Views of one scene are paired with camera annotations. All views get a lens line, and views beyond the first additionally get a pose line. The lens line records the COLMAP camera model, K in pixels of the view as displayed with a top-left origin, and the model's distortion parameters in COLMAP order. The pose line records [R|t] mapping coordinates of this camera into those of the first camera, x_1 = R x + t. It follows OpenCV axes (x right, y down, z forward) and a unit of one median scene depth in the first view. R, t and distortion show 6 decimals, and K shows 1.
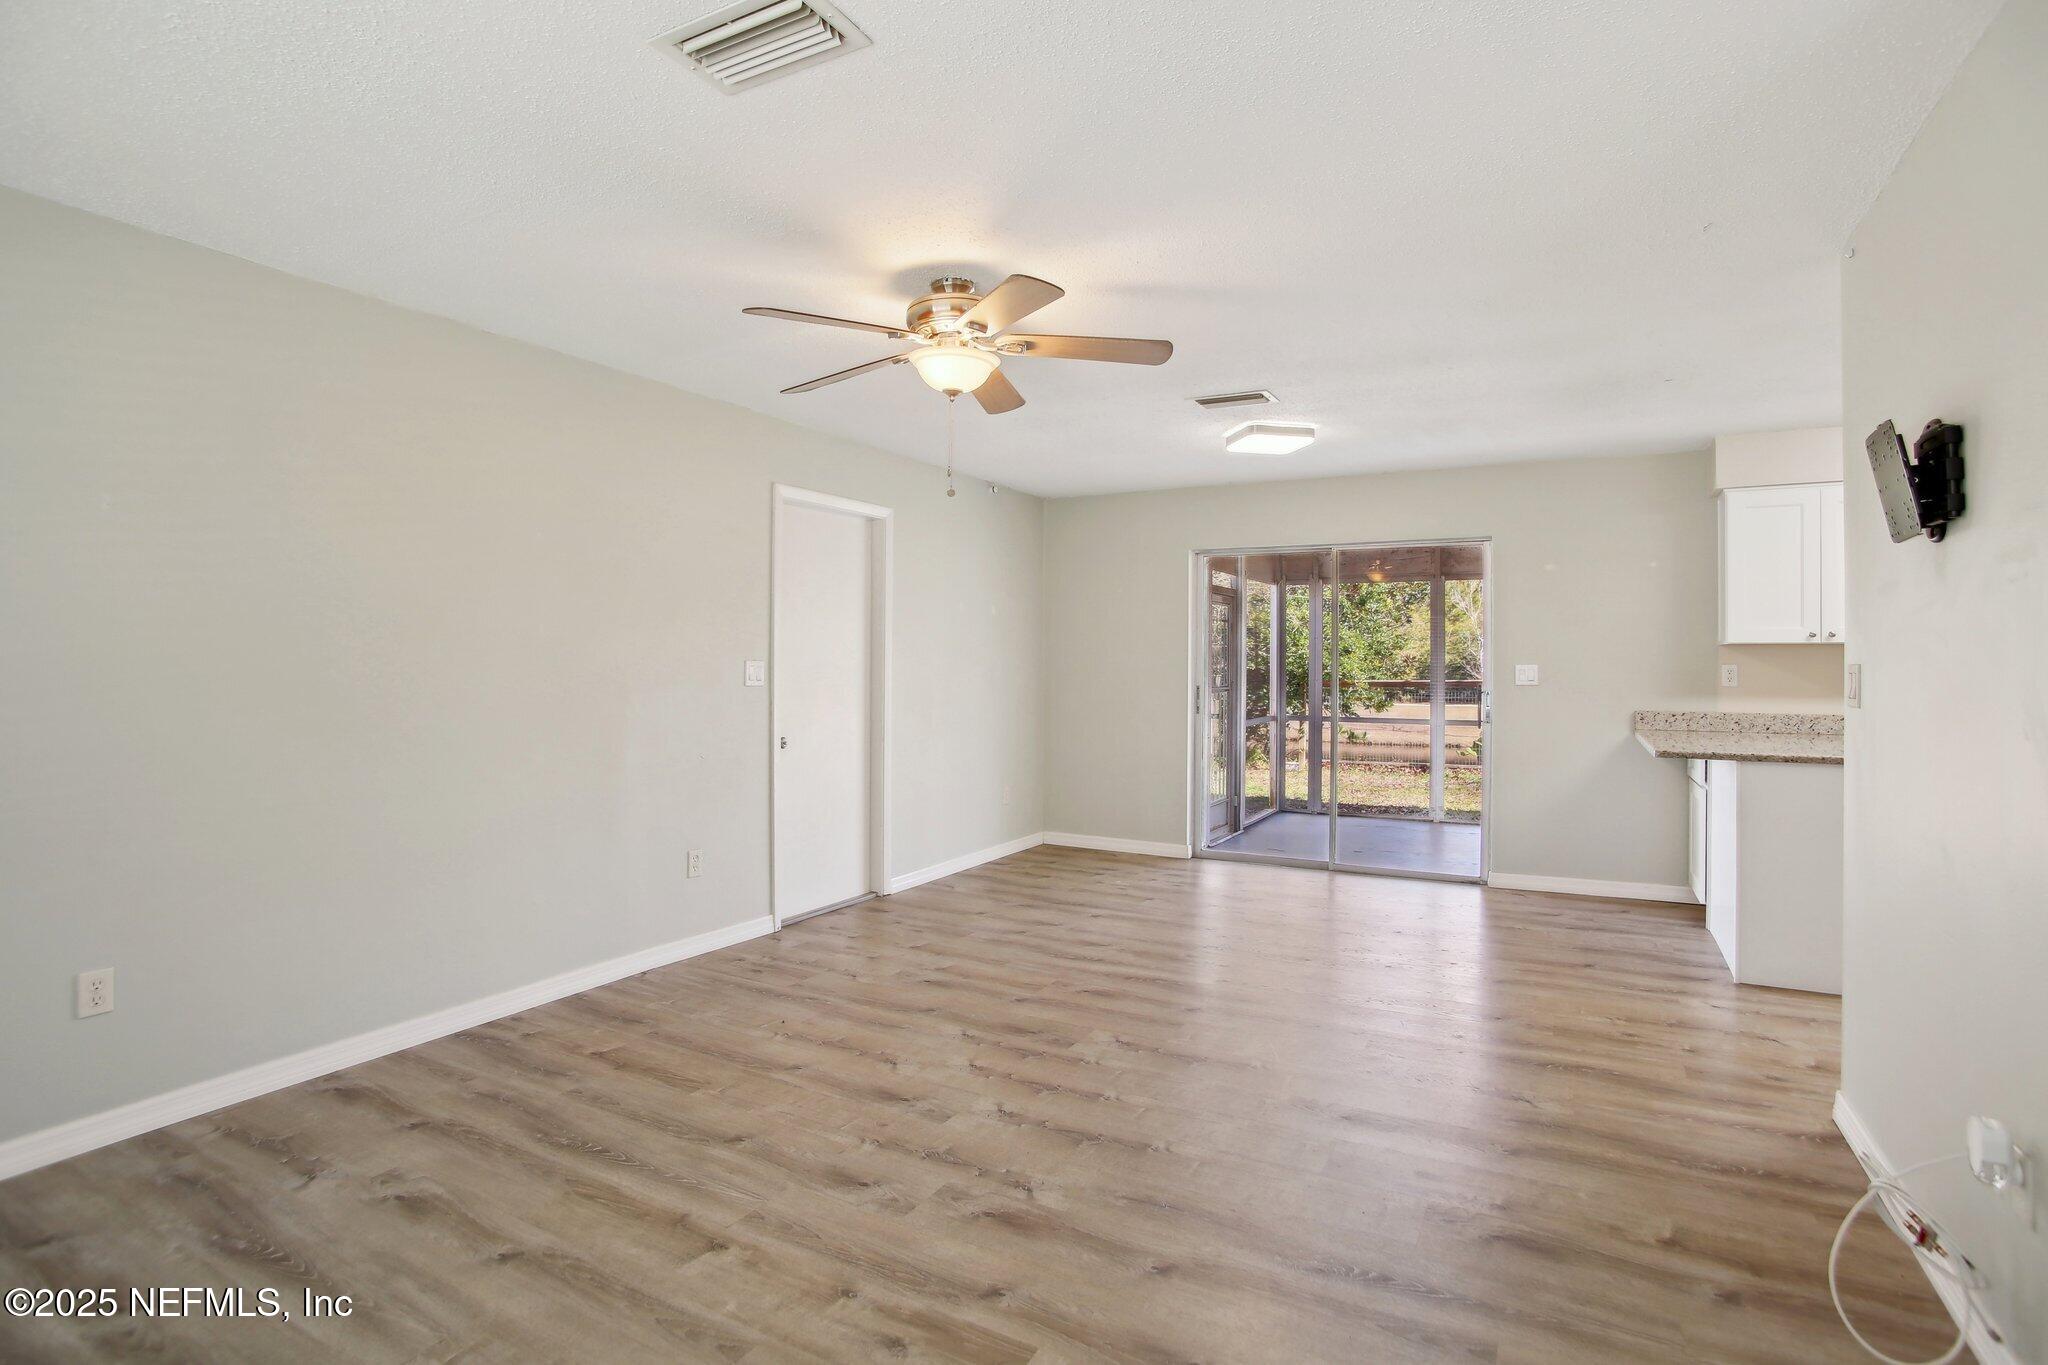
lens RADIAL K [[1012.4, 0, 1018.4], [0, 1012.4, 656.8], [0, 0, 1]] dist [-0.079820, 0.032723]
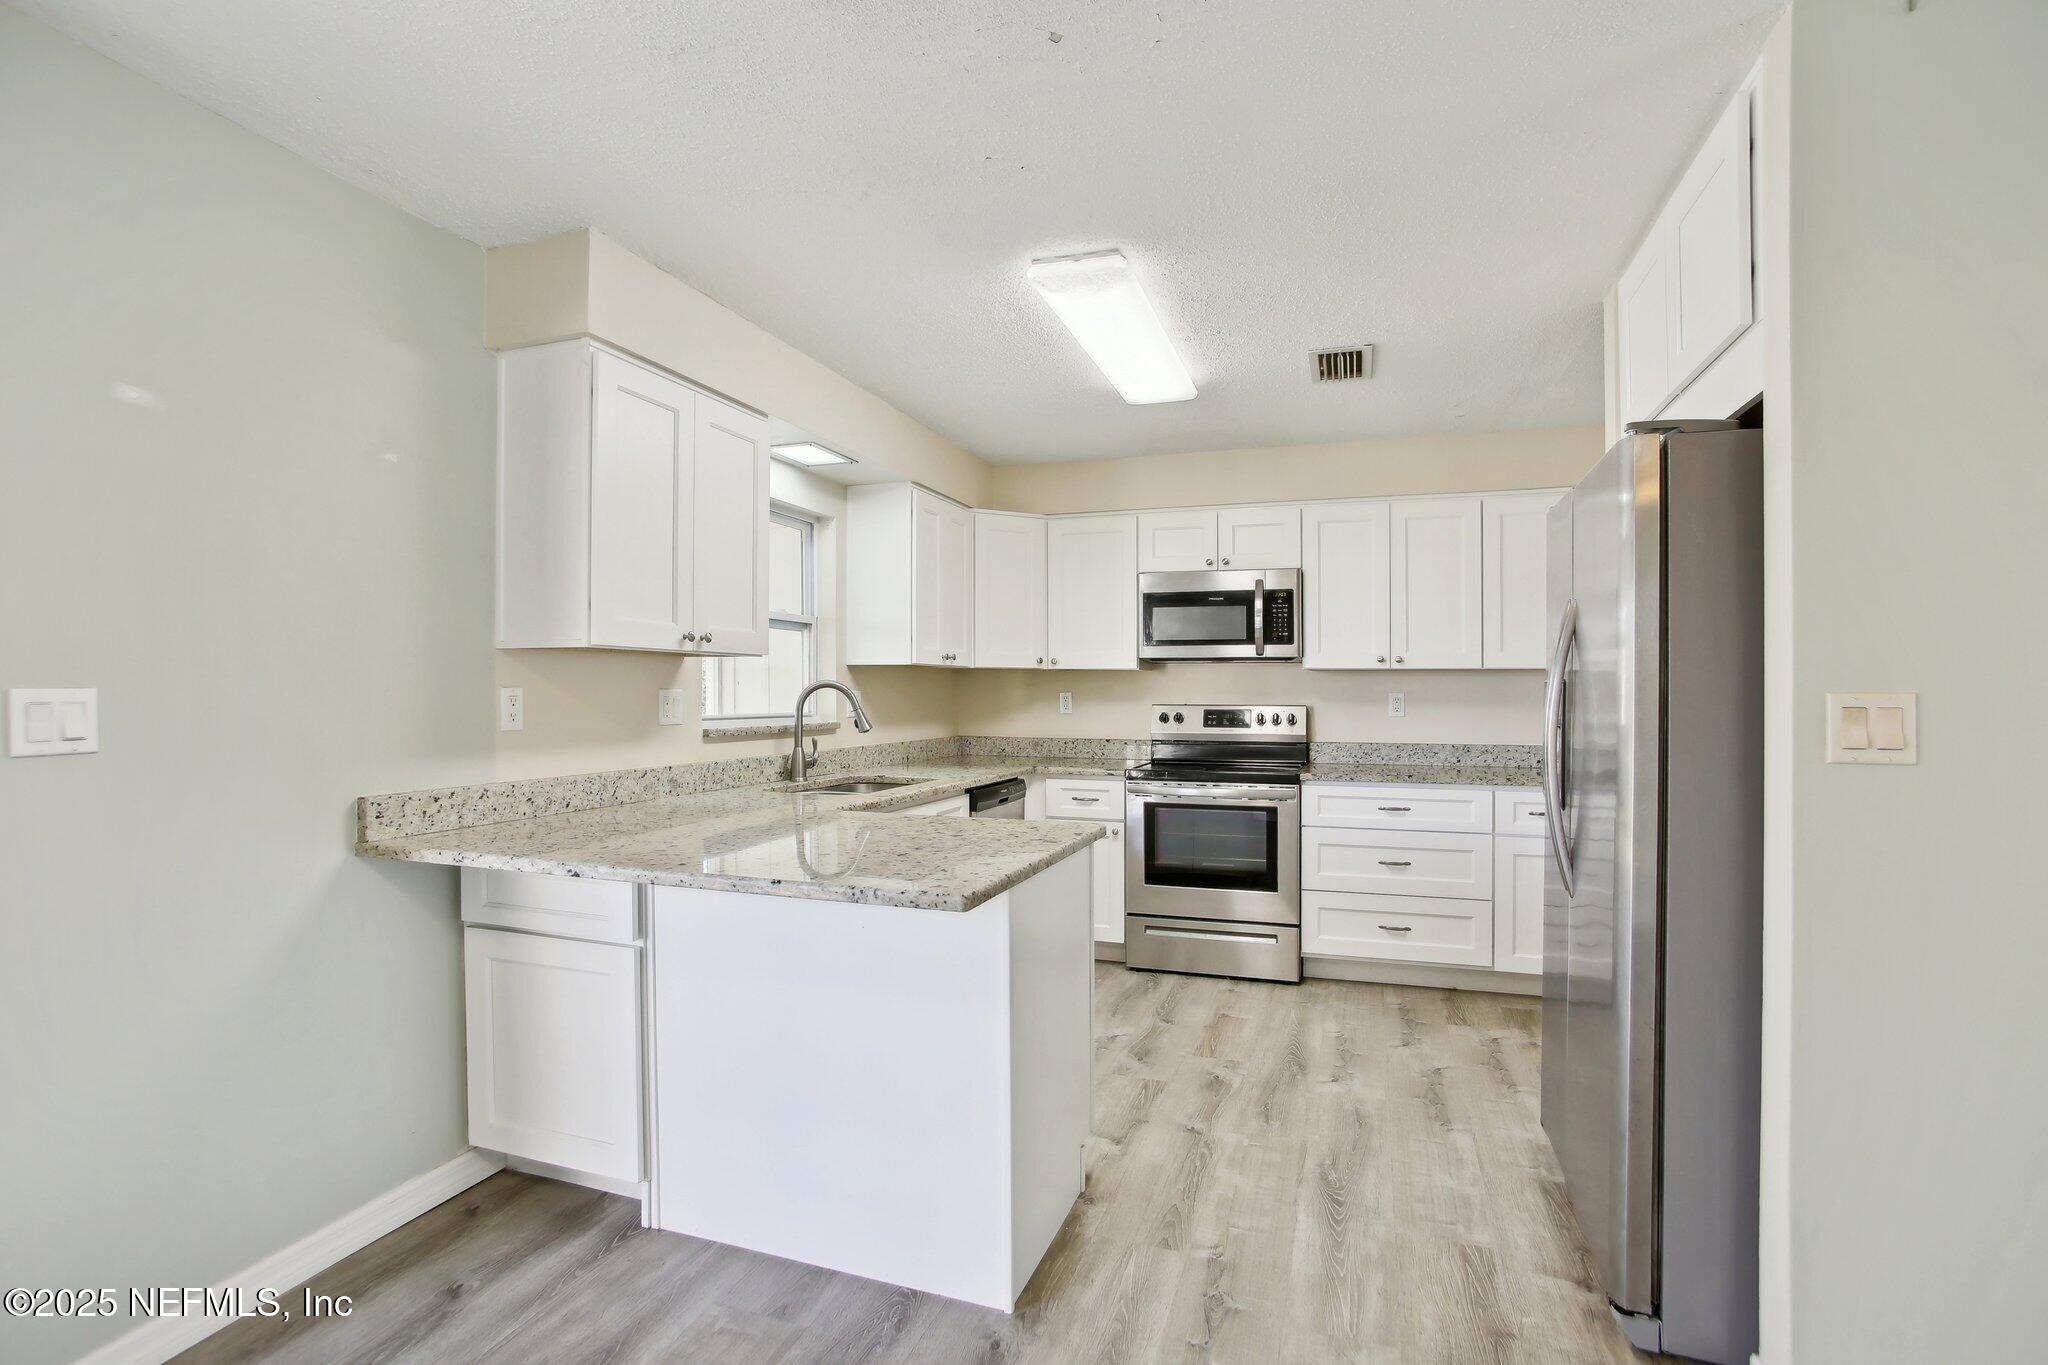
lens RADIAL K [[983.6, 0, 1021.9], [0, 983.6, 698.1], [0, 0, 1]] dist [-0.040781, 0.000456]
pose [[-0.168959, -0.013445, 0.985531, 0.280347], [-0.009873, 0.999880, 0.011949, 0.007388], [-0.985574, -0.007711, -0.169072, 1.266487]]
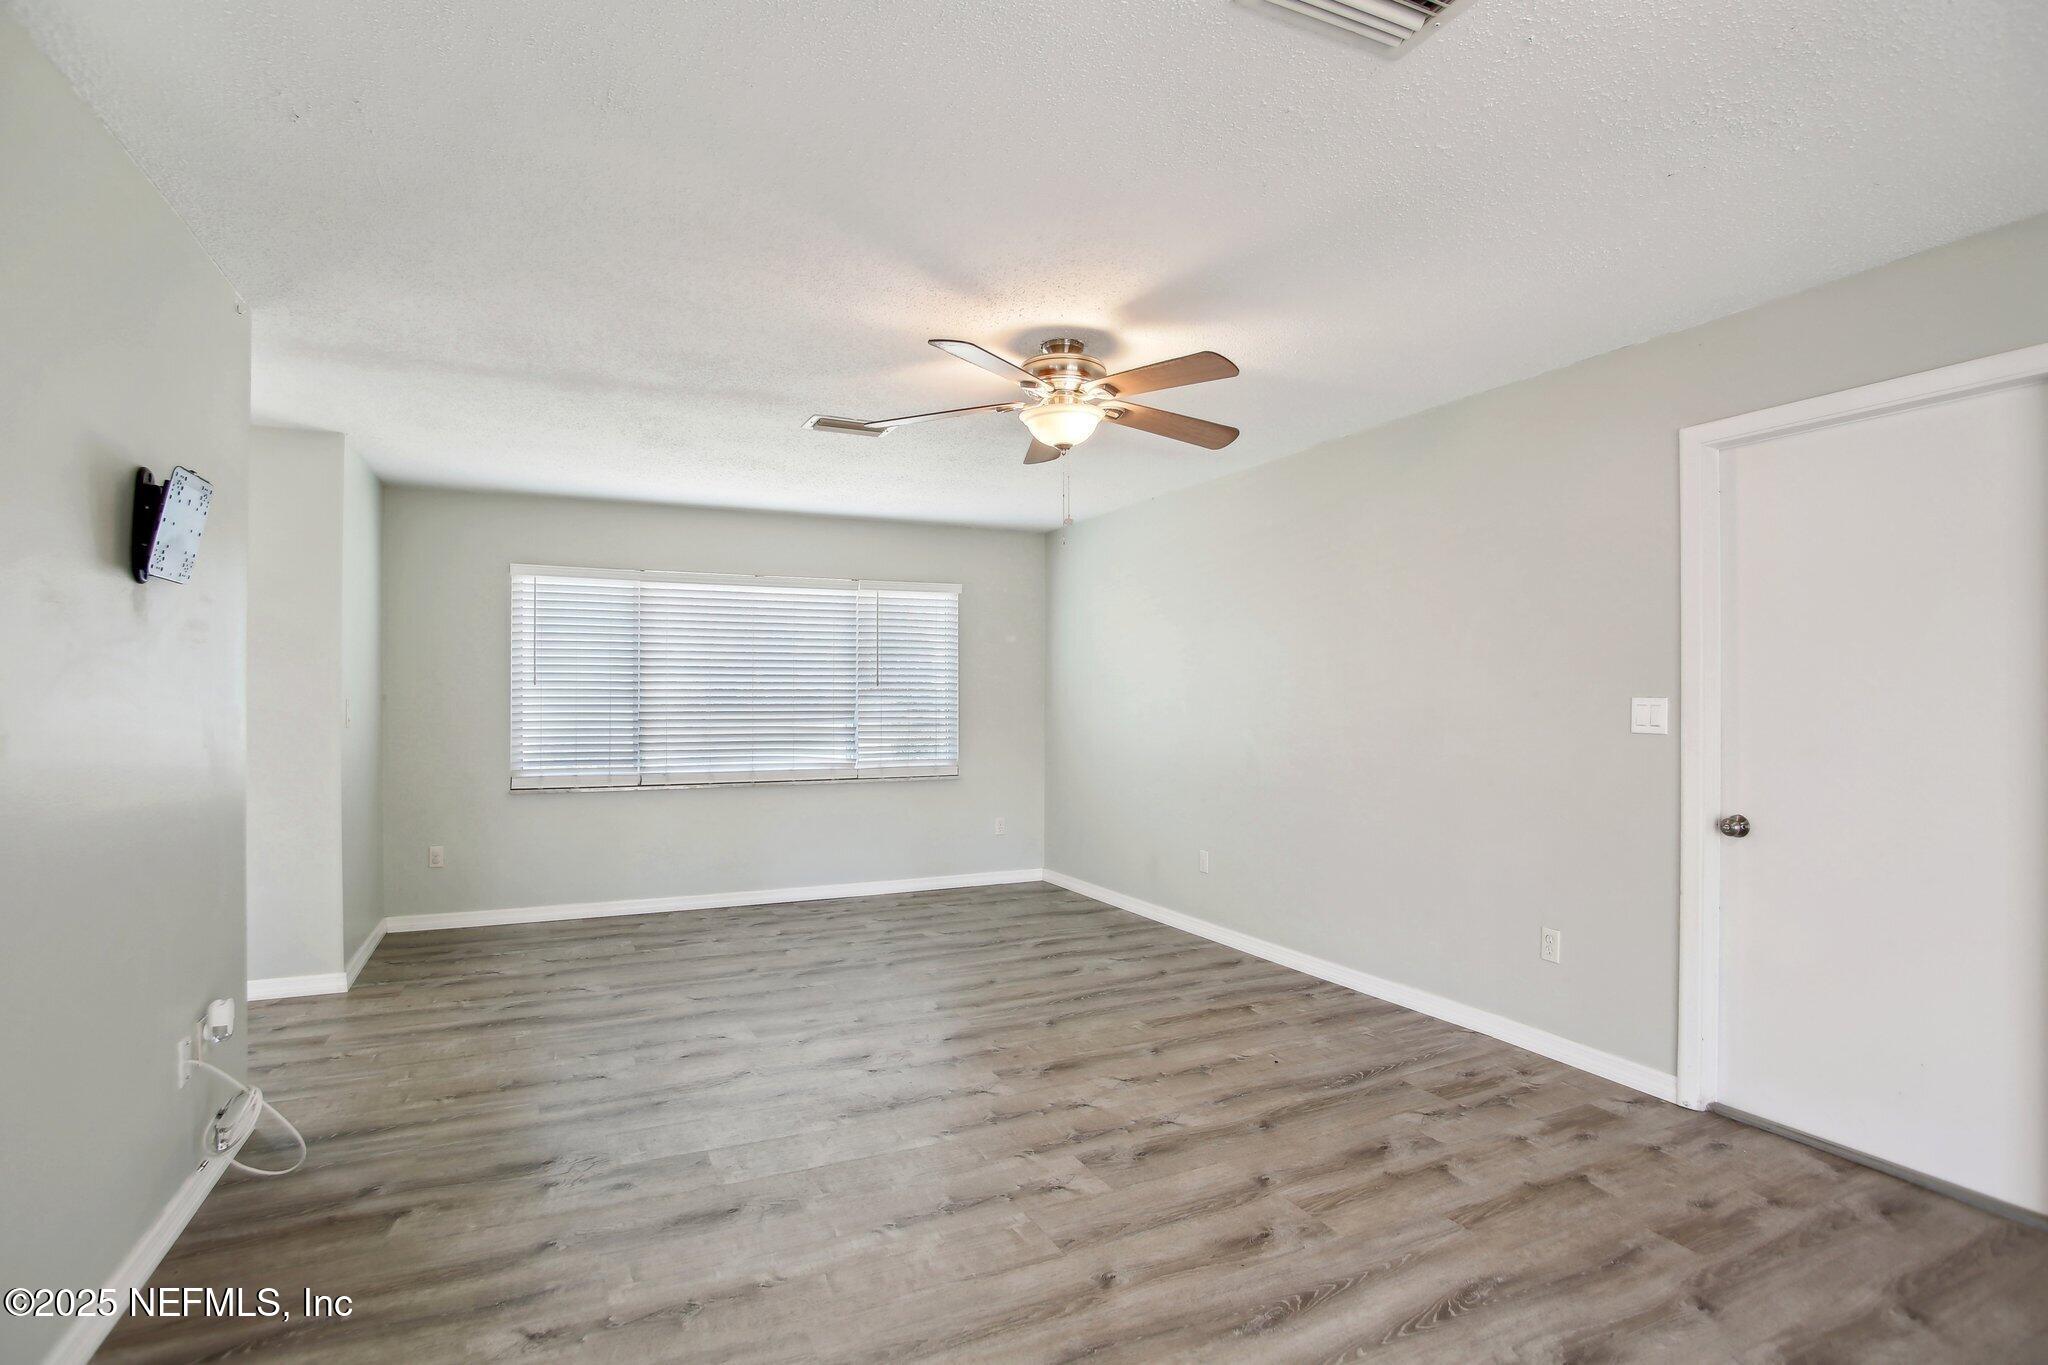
lens RADIAL K [[1007.6, 0, 1024.0], [0, 1007.6, 682.5], [0, 0, 1]] dist [-0.095855, 0.048112]
pose [[-0.574829, -0.016114, -0.818115, 0.750546], [0.002482, 0.999767, -0.021435, 0.009729], [0.818270, -0.014352, -0.574655, 1.427826]]
